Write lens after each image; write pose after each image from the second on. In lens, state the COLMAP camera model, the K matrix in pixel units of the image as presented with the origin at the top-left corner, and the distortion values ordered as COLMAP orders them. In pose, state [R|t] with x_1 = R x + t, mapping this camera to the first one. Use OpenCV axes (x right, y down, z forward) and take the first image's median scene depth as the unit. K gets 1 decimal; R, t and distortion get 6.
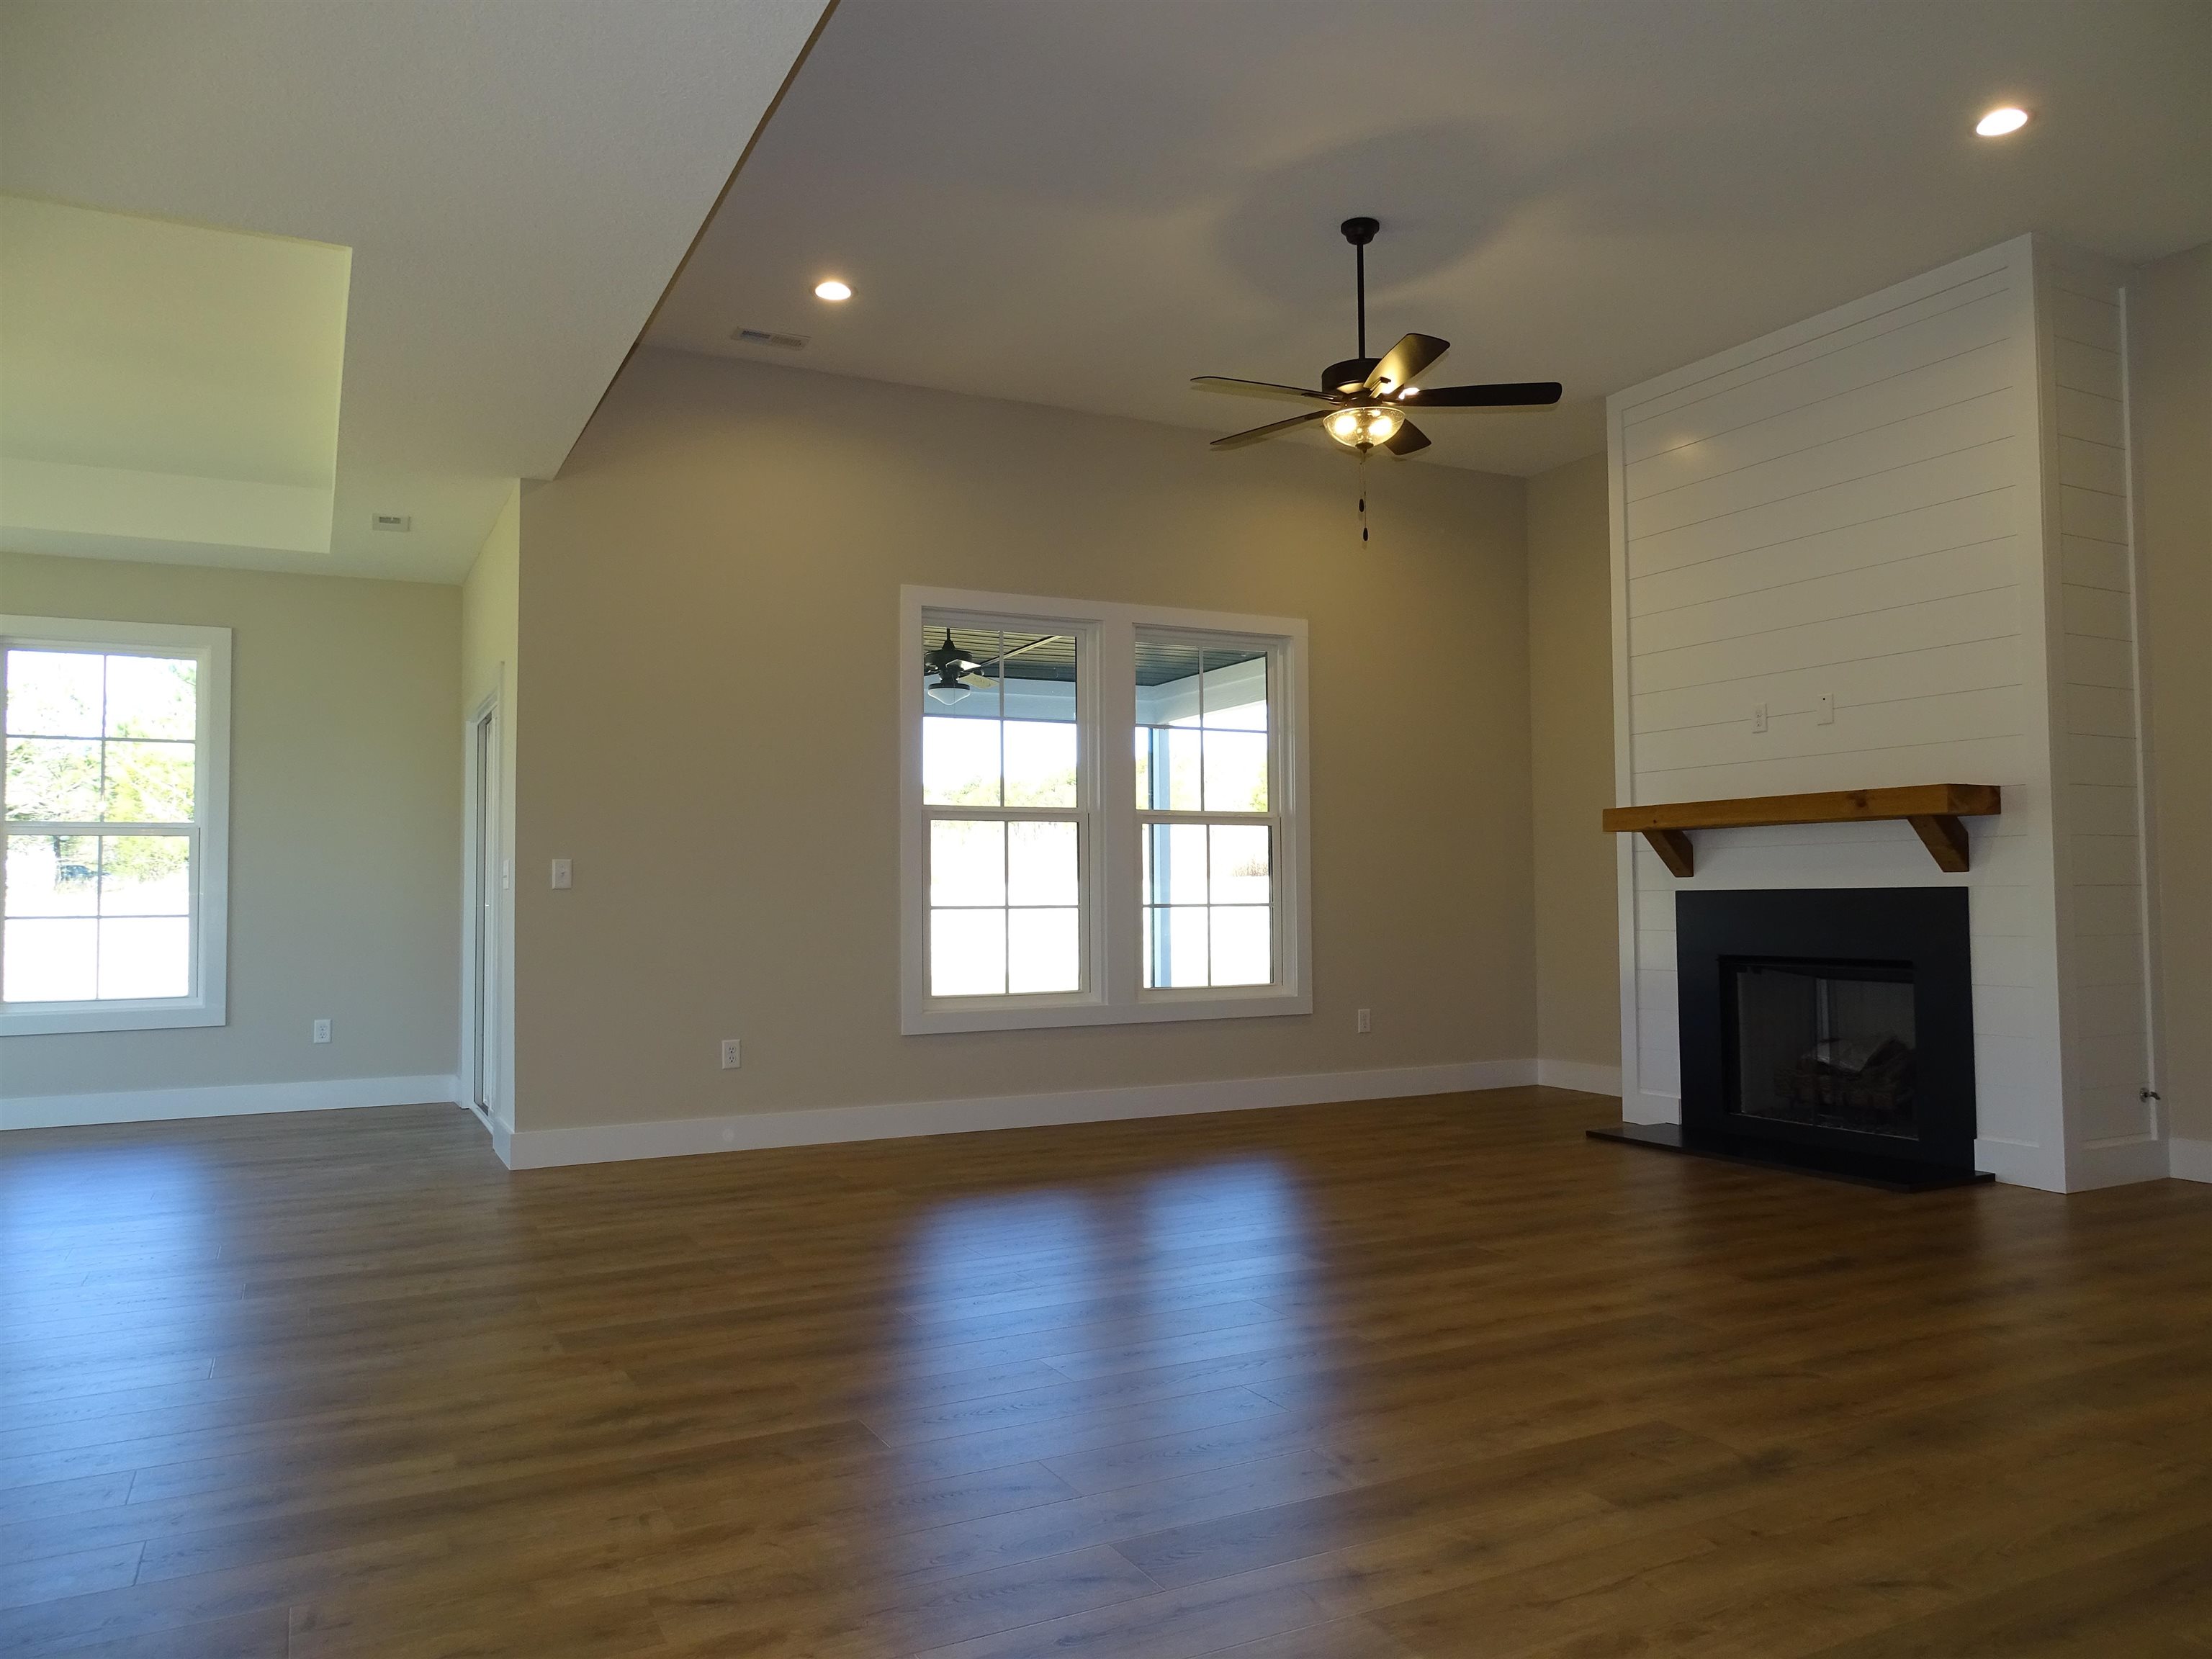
lens RADIAL K [[1574.2, 0, 1106.0], [0, 1574.2, 829.5], [0, 0, 1]] dist [-0.009441, -0.007774]
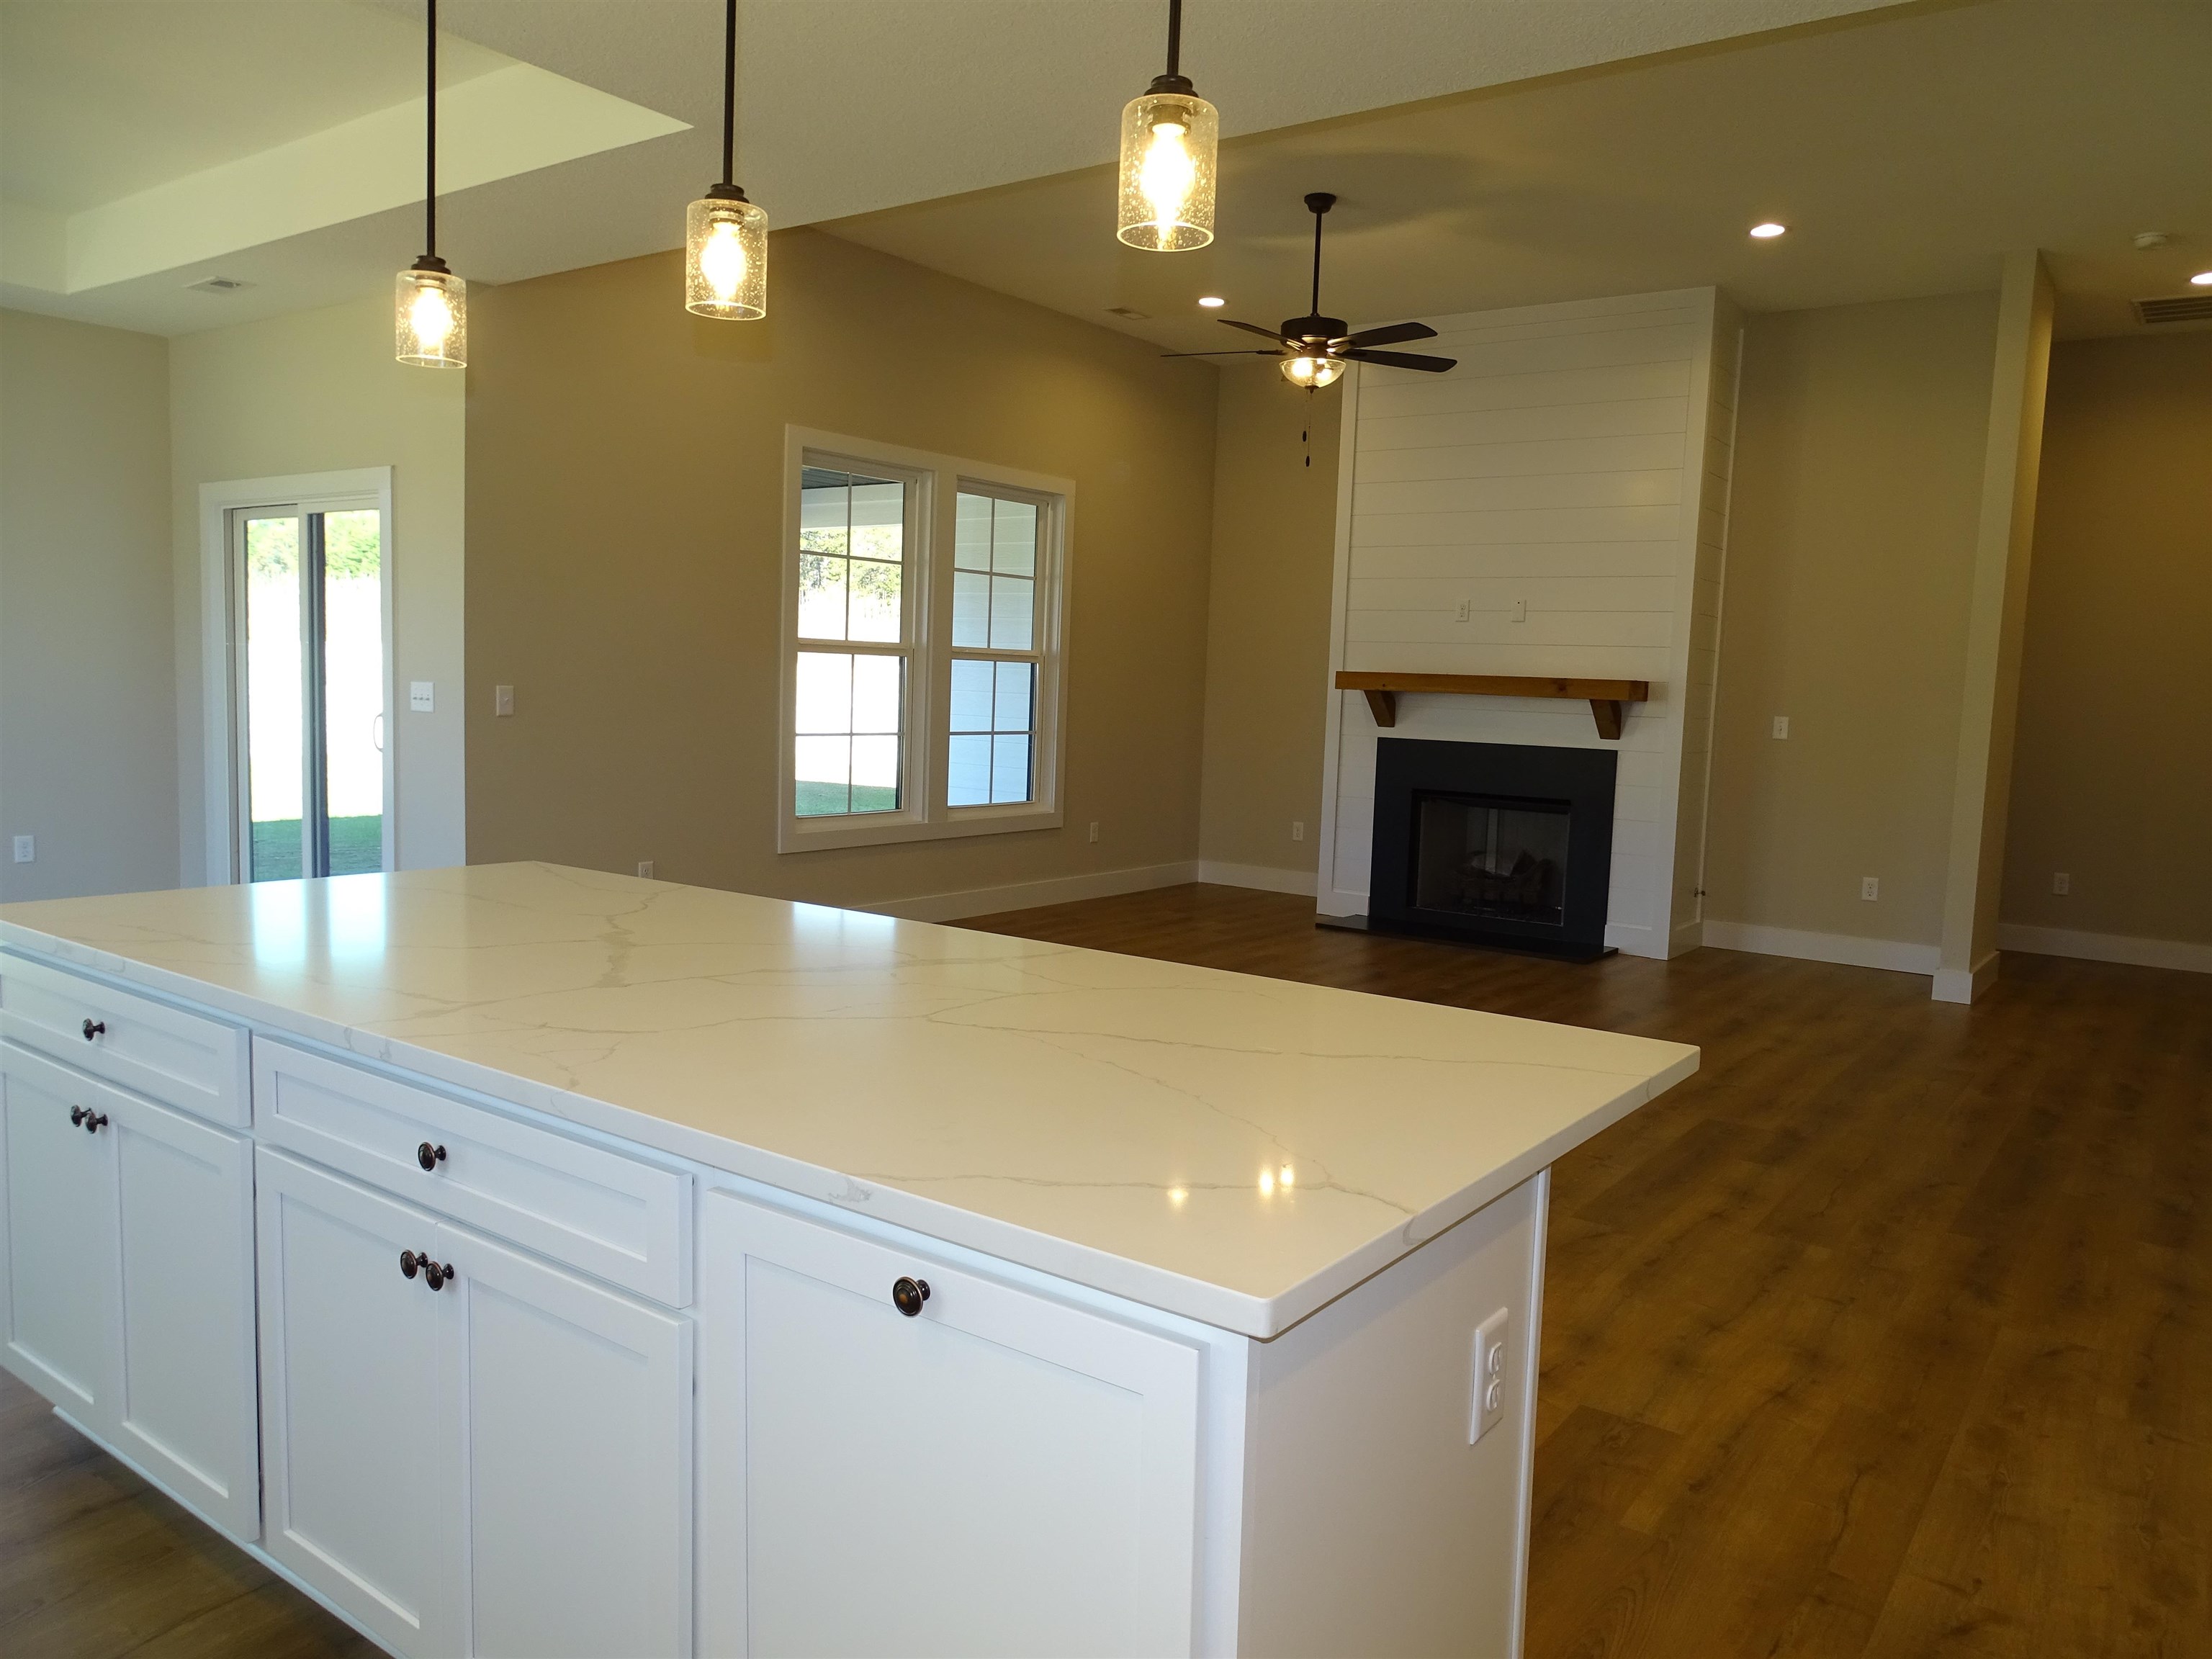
lens RADIAL K [[1574.2, 0, 1106.0], [0, 1574.2, 829.5], [0, 0, 1]] dist [-0.009441, -0.007774]
pose [[0.891637, -0.003348, 0.452739, -0.422895], [-0.063118, 0.989288, 0.131623, -0.042073], [-0.448331, -0.145936, 0.881874, -0.048395]]
